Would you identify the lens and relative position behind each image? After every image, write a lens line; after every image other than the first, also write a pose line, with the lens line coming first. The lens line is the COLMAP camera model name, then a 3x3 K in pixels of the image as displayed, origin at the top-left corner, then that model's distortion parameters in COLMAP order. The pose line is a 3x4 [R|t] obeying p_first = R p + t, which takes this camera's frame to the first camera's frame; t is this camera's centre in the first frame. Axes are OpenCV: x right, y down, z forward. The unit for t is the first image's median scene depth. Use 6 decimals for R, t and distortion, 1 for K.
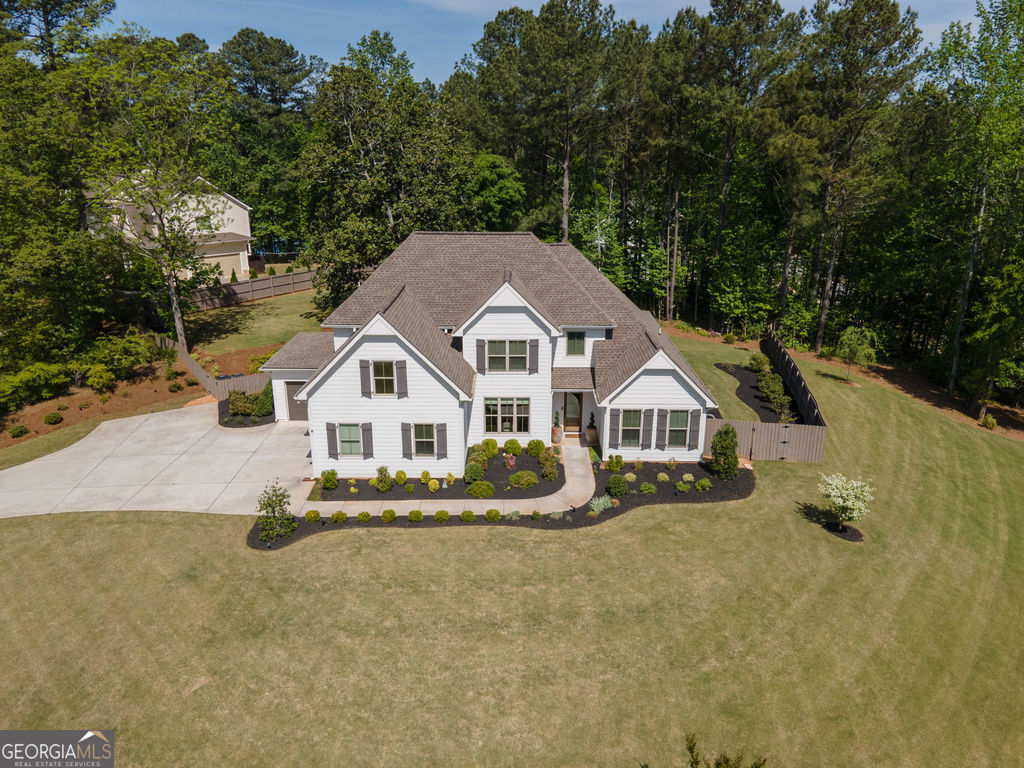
lens RADIAL K [[746.8, 0, 512.0], [0, 746.8, 384.0], [0, 0, 1]] dist [0.002920, 0.053794]
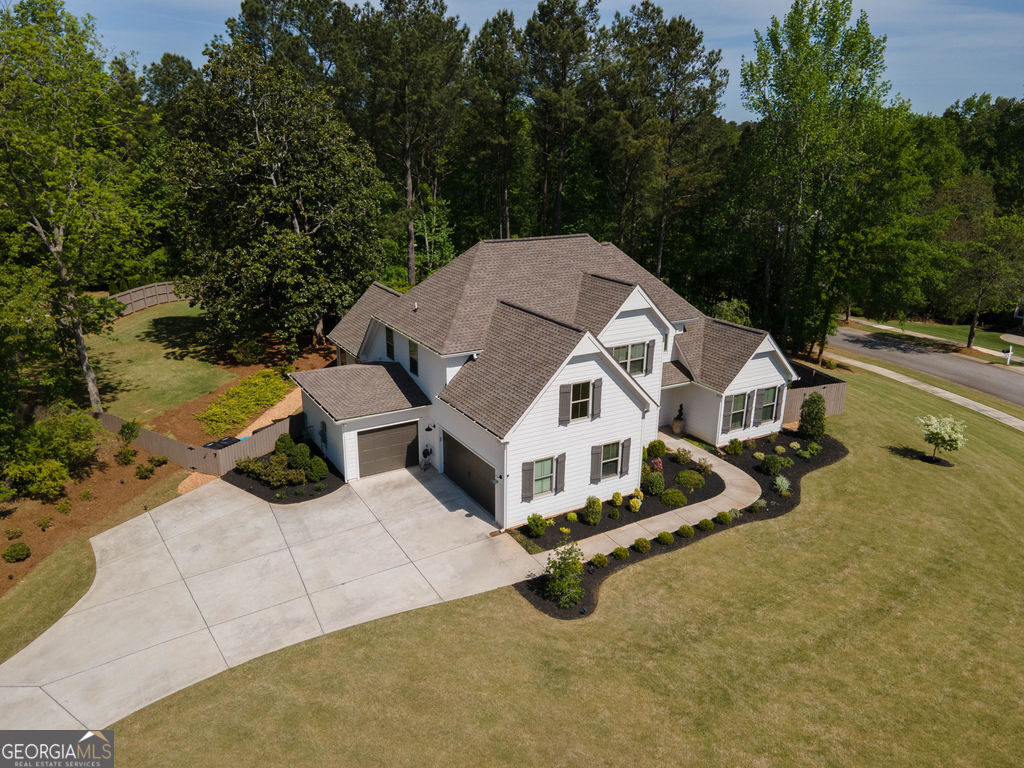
lens RADIAL K [[746.8, 0, 512.0], [0, 746.8, 384.0], [0, 0, 1]] dist [0.002920, 0.053794]
pose [[0.858114, -0.153784, 0.489889, -0.632205], [0.153069, 0.987330, 0.041816, -0.073082], [-0.490113, 0.039104, 0.870781, 0.229822]]
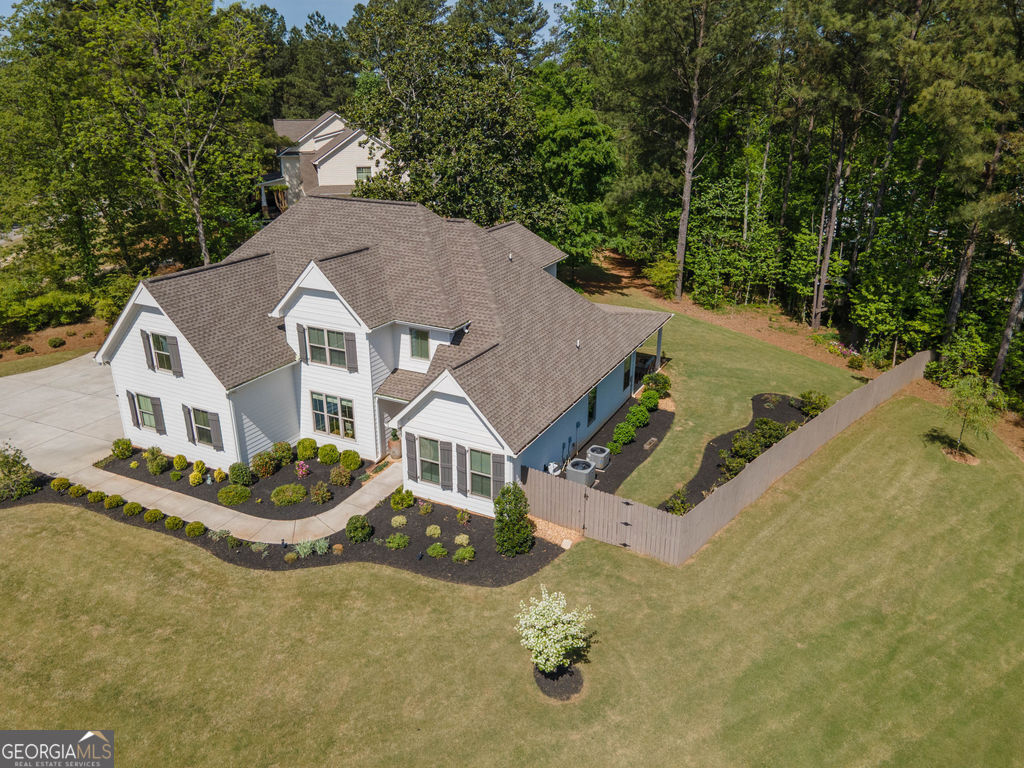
lens RADIAL K [[746.8, 0, 512.0], [0, 746.8, 384.0], [0, 0, 1]] dist [0.002920, 0.053794]
pose [[0.896626, 0.166250, -0.410394, 0.551271], [-0.143318, 0.985909, 0.086270, -0.102354], [0.418954, -0.018535, 0.907818, 0.317839]]
